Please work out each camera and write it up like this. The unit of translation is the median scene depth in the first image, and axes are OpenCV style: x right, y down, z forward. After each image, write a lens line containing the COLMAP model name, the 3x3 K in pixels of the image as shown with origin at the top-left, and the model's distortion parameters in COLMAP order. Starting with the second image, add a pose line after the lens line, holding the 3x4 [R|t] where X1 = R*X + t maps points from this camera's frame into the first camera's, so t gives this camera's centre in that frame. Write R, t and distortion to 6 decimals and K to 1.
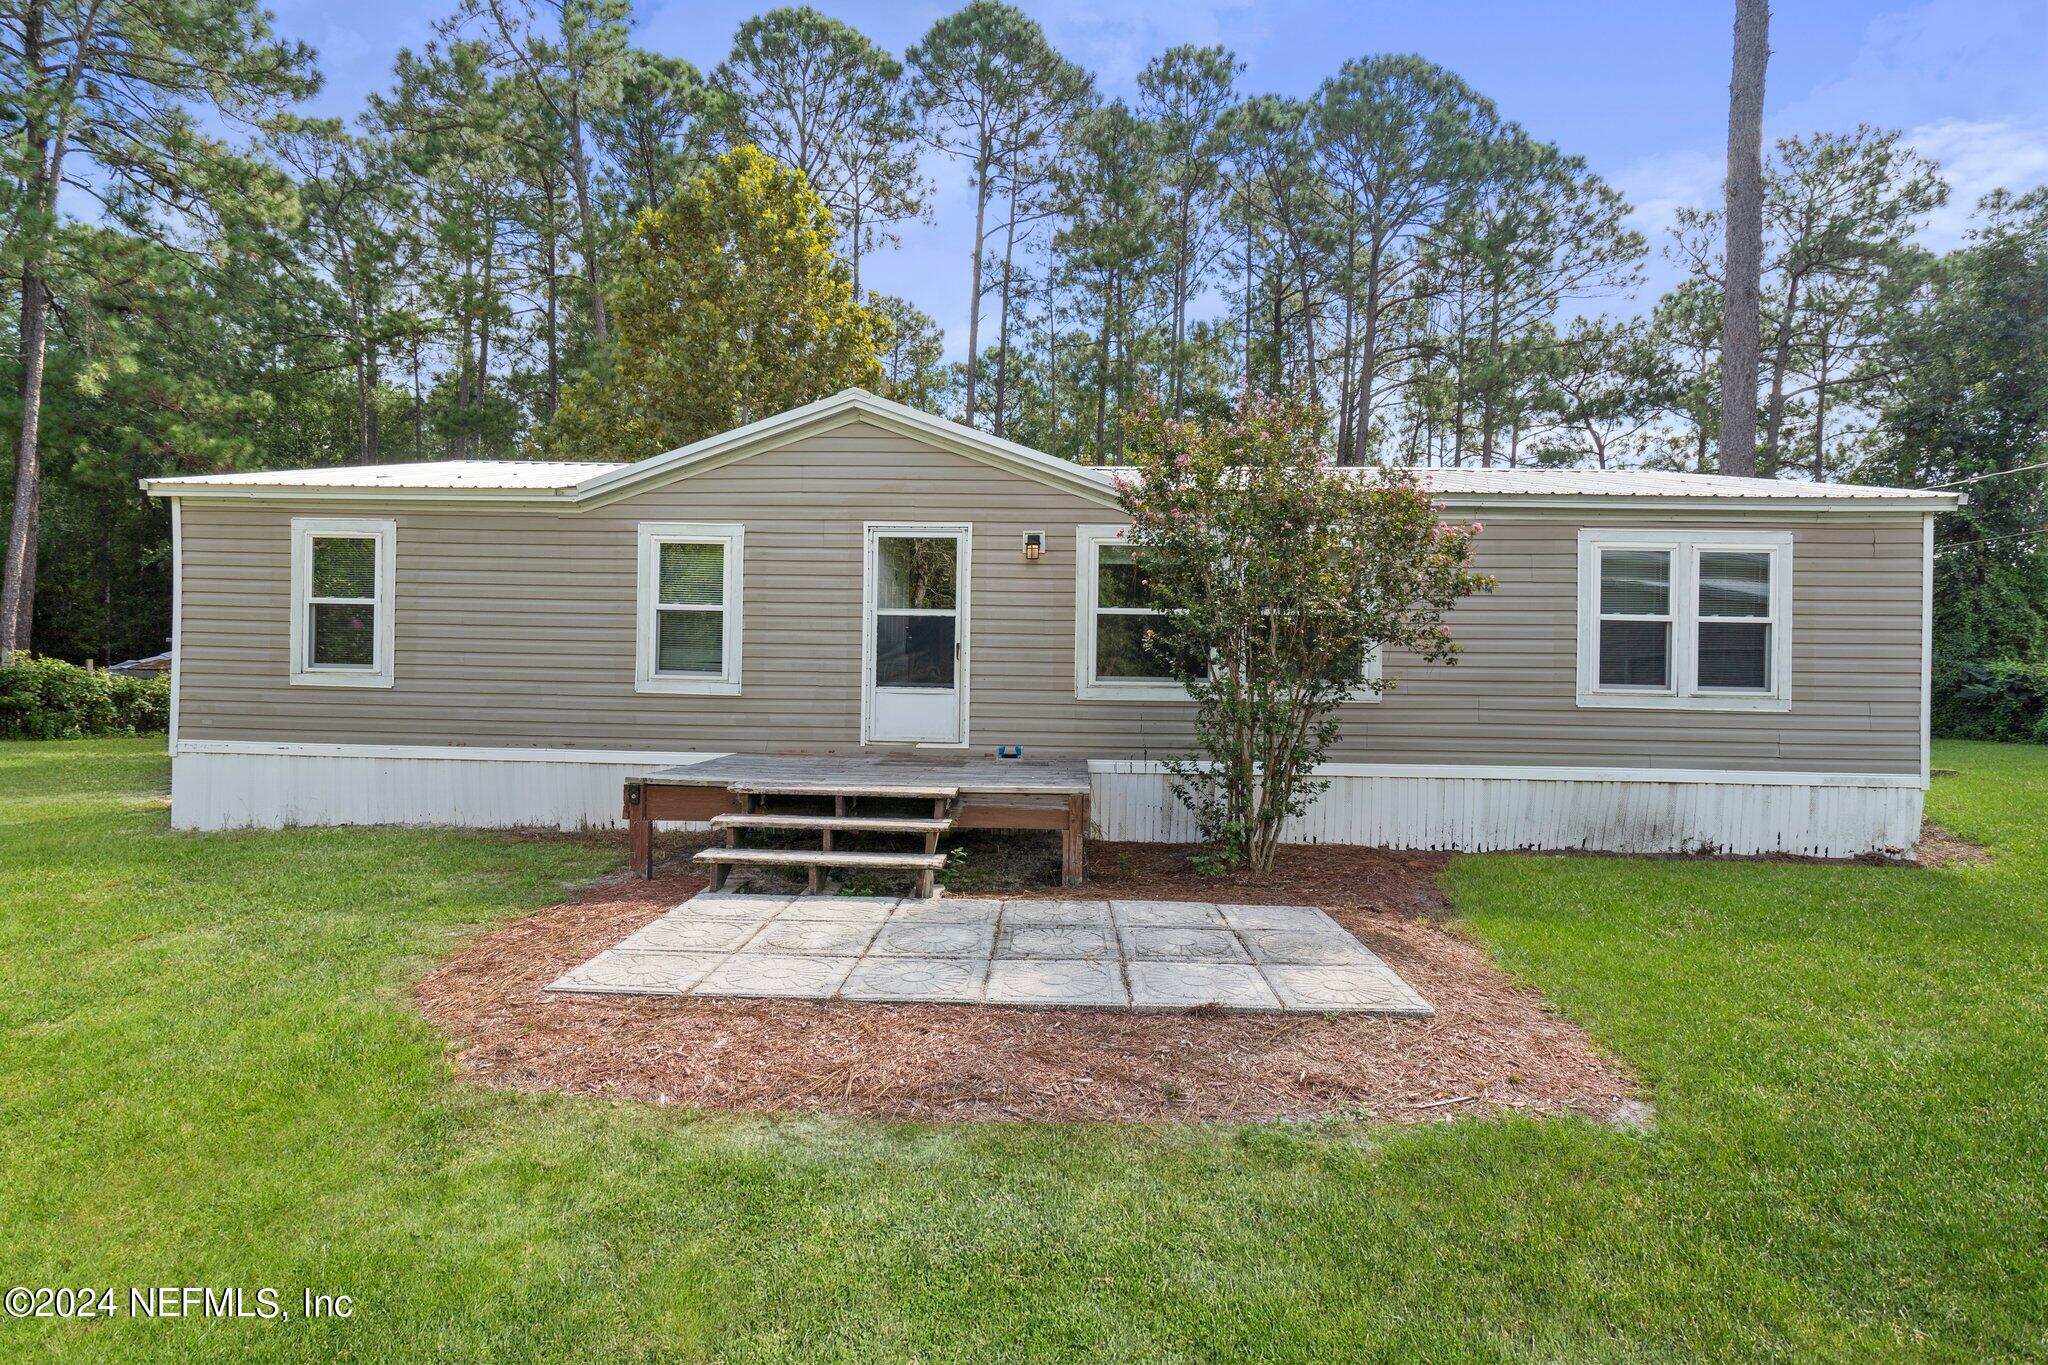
lens RADIAL K [[1018.3, 0, 1022.6], [0, 1018.3, 674.0], [0, 0, 1]] dist [0.000640, 0.000987]
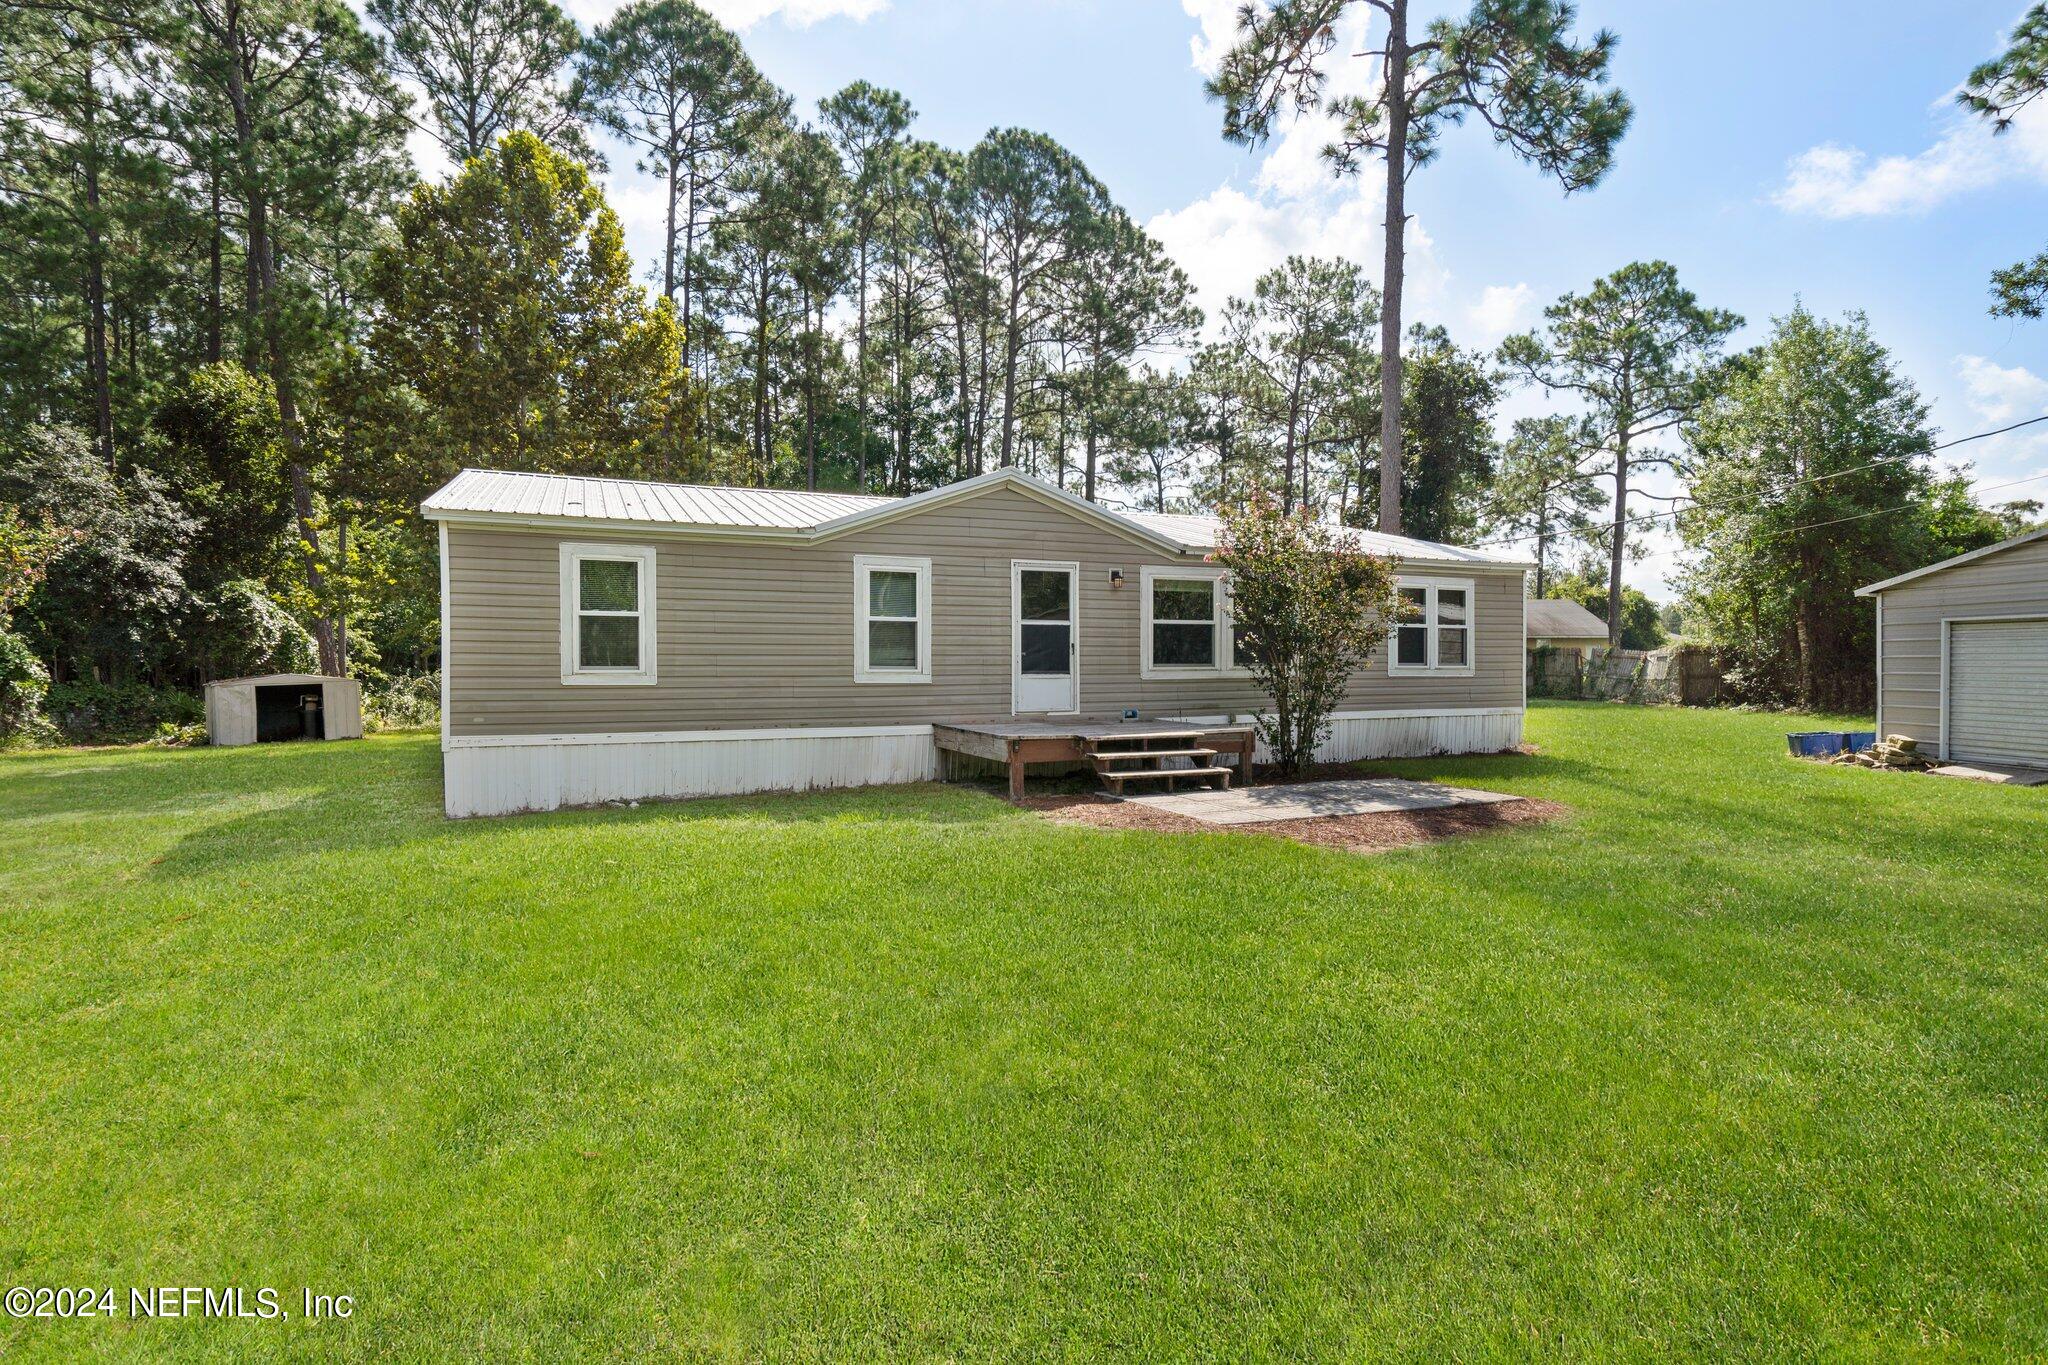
lens RADIAL K [[1011.4, 0, 1035.0], [0, 1011.4, 682.2], [0, 0, 1]] dist [0.000750, 0.000857]
pose [[0.895967, -0.027246, 0.443284, -0.757548], [0.015472, 0.999425, 0.030157, -0.019352], [-0.443851, -0.020162, 0.895874, -0.291889]]
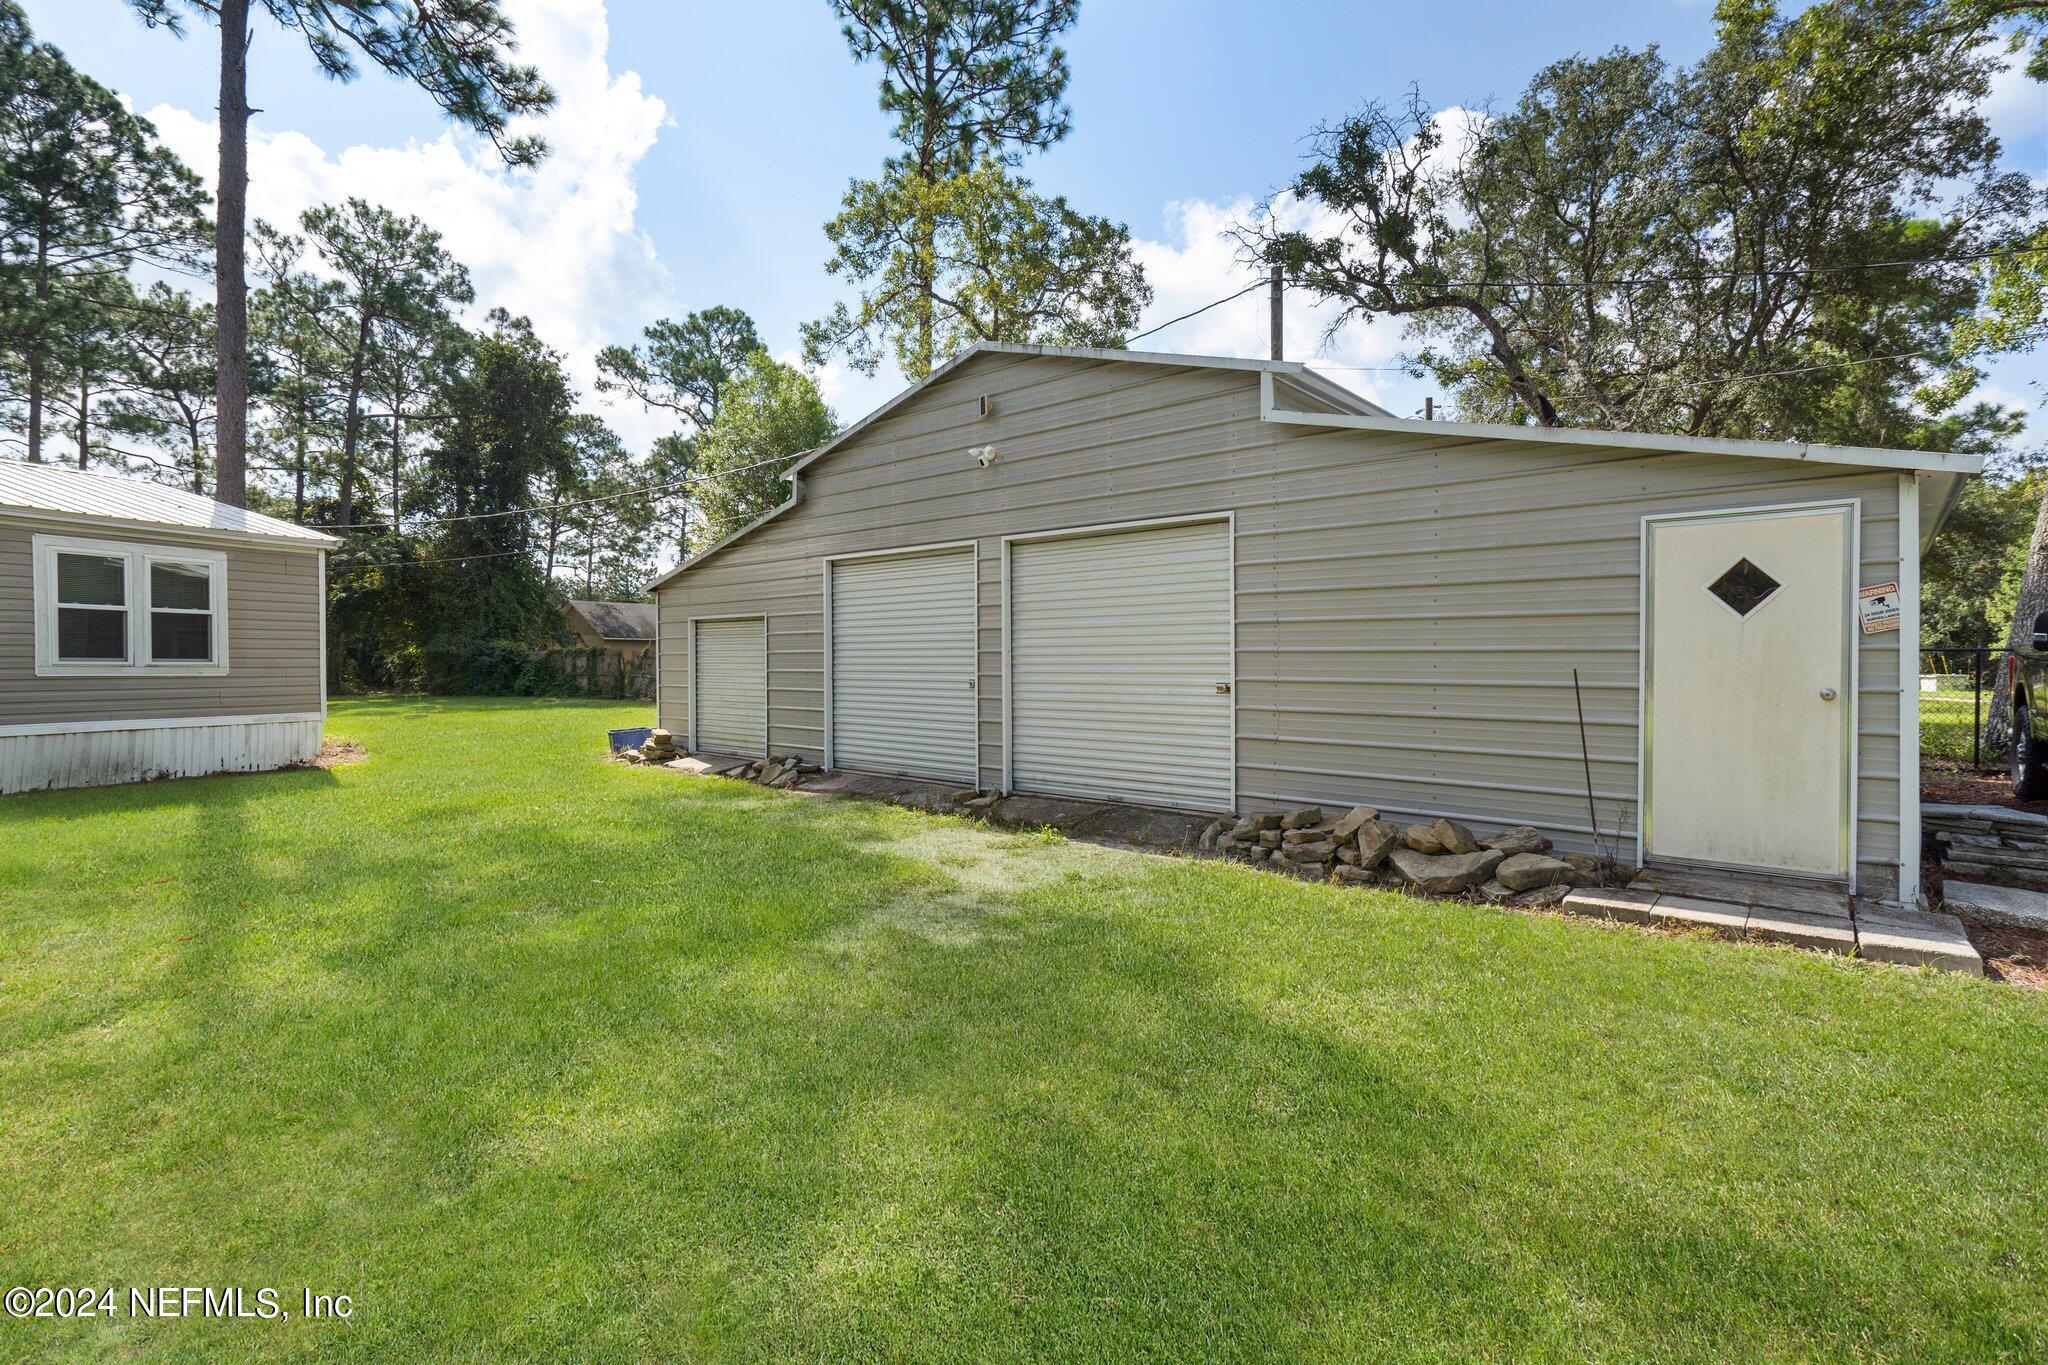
lens RADIAL K [[945.3, 0, 1024.0], [0, 945.3, 682.5], [0, 0, 1]] dist [-0.003291, 0.001661]
pose [[0.351538, -0.034827, 0.935525, -0.113786], [0.002424, 0.999338, 0.036291, 0.000677], [-0.936170, -0.010490, 0.351390, -0.532509]]
